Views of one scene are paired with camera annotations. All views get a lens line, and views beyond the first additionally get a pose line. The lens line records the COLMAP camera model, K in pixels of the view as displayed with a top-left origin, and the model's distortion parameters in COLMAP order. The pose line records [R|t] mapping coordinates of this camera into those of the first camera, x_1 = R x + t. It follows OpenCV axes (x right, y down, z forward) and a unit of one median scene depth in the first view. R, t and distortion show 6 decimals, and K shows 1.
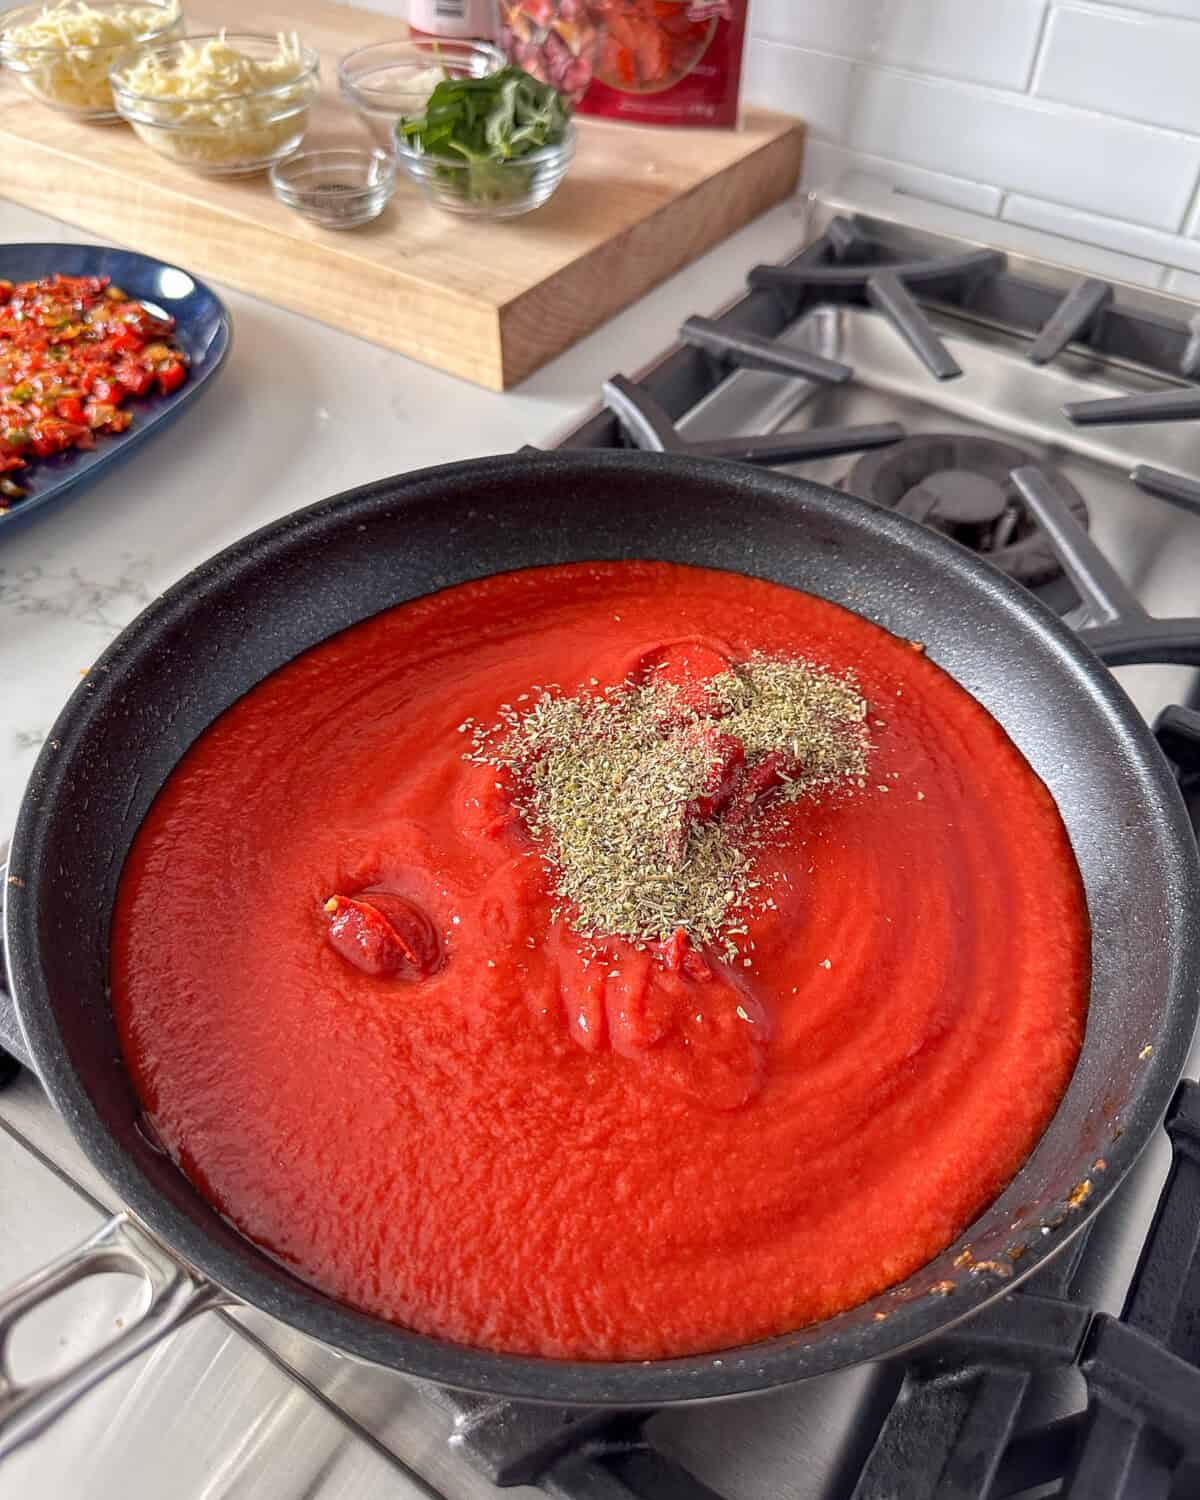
lens RADIAL K [[1209.1, 0, 600.0], [0, 1209.1, 750.0], [0, 0, 1]] dist [-0.032102, -0.008985]
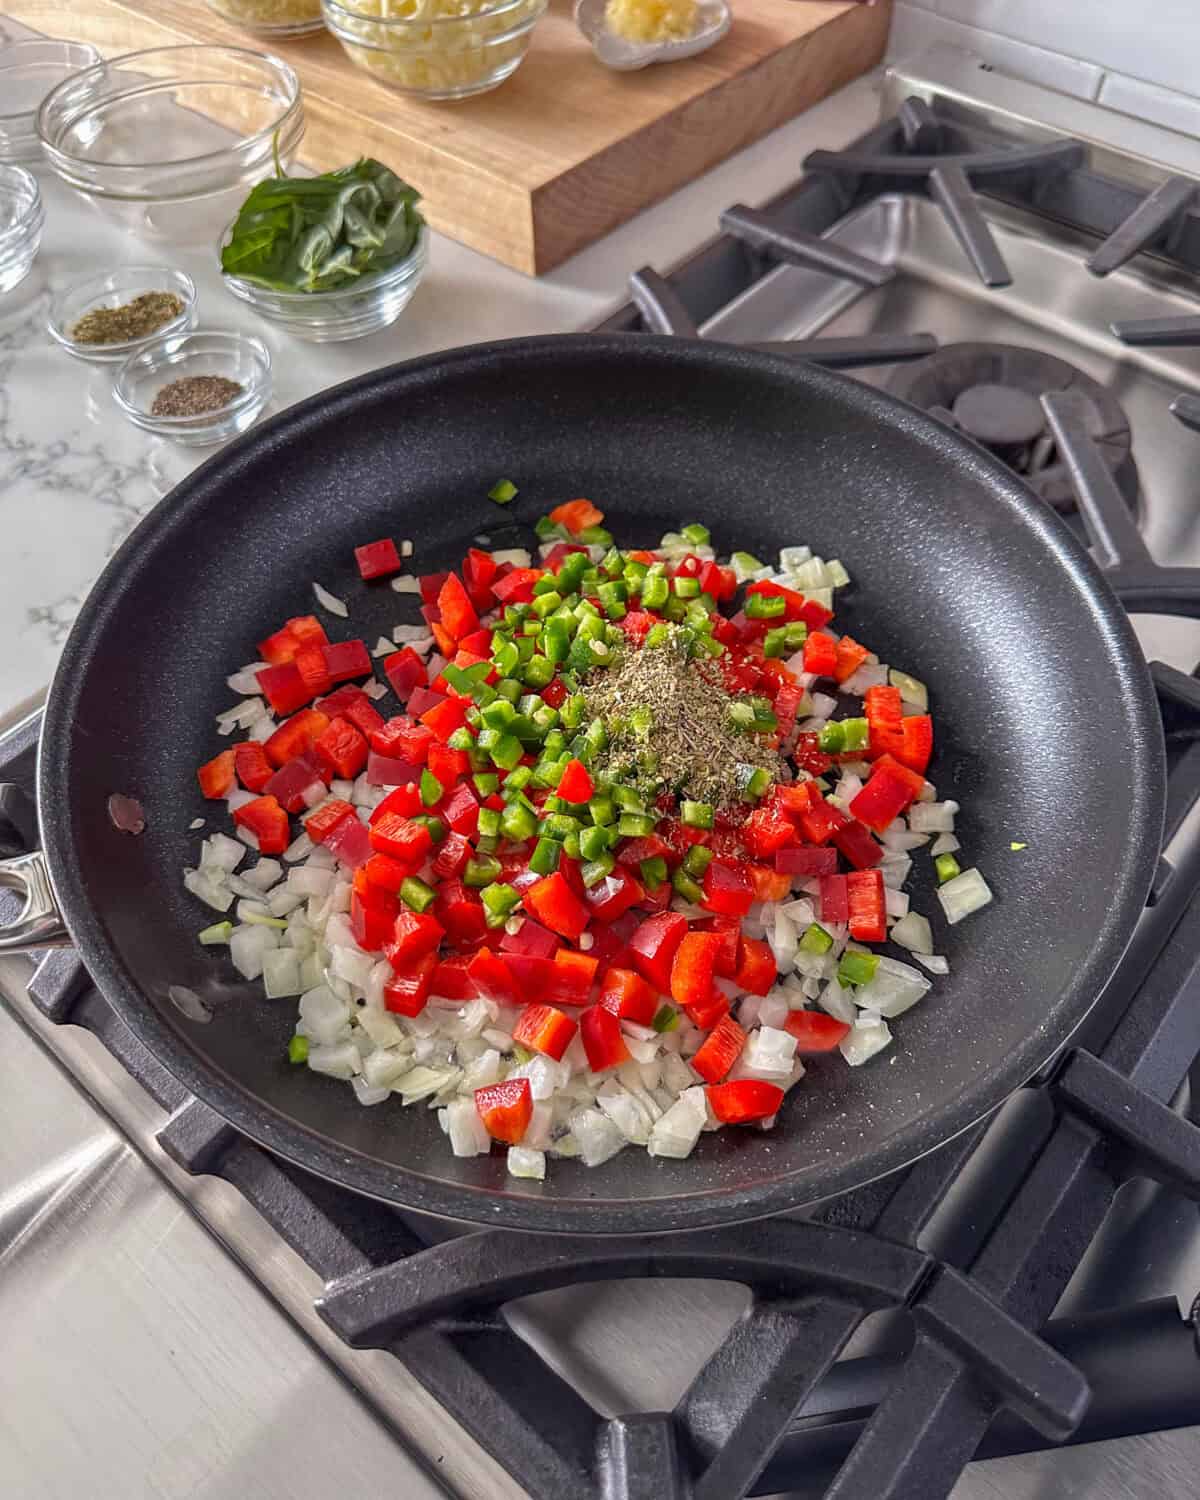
lens RADIAL K [[1209.1, 0, 600.0], [0, 1209.1, 750.0], [0, 0, 1]] dist [-0.032102, -0.008985]
pose [[0.992296, 0.079004, -0.095426, 0.095238], [-0.067152, 0.990306, 0.121595, -0.039524], [0.104107, -0.114250, 0.987982, -0.006896]]
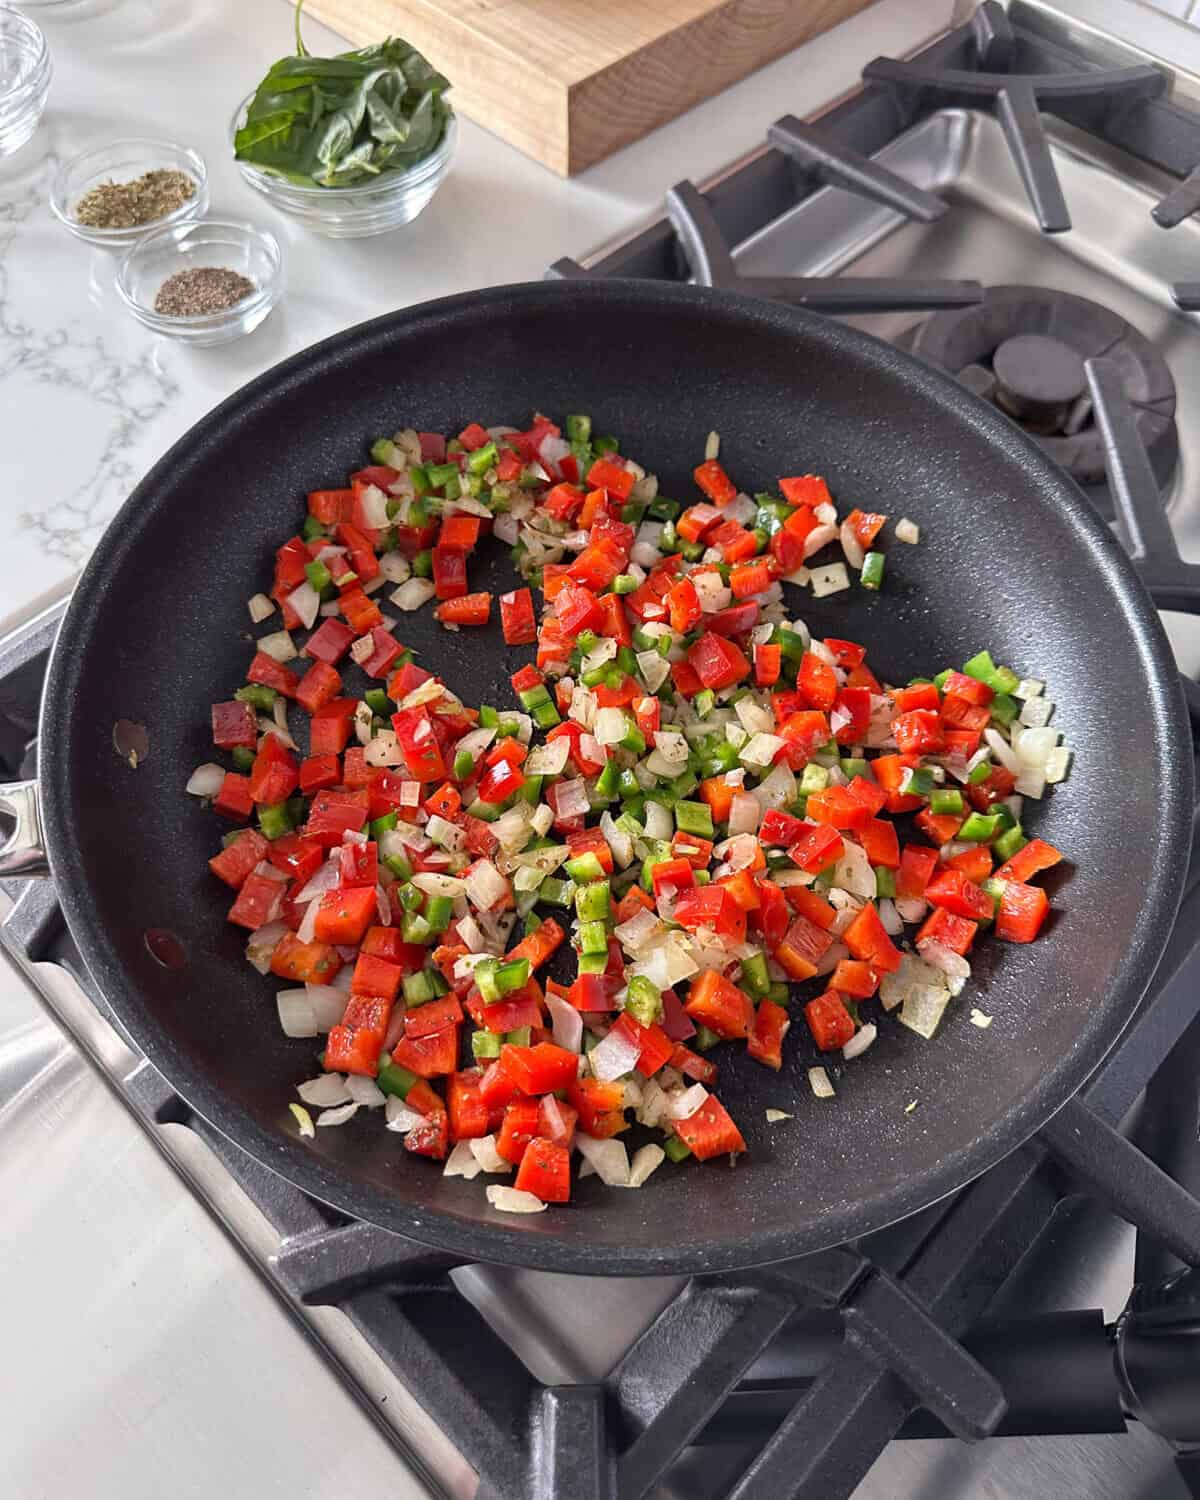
lens RADIAL K [[1209.1, 0, 600.0], [0, 1209.1, 750.0], [0, 0, 1]] dist [-0.032102, -0.008985]
pose [[0.982272, 0.164318, -0.090232, 0.098887], [-0.138889, 0.961180, 0.238418, -0.100075], [0.125905, -0.221660, 0.966962, 0.014342]]
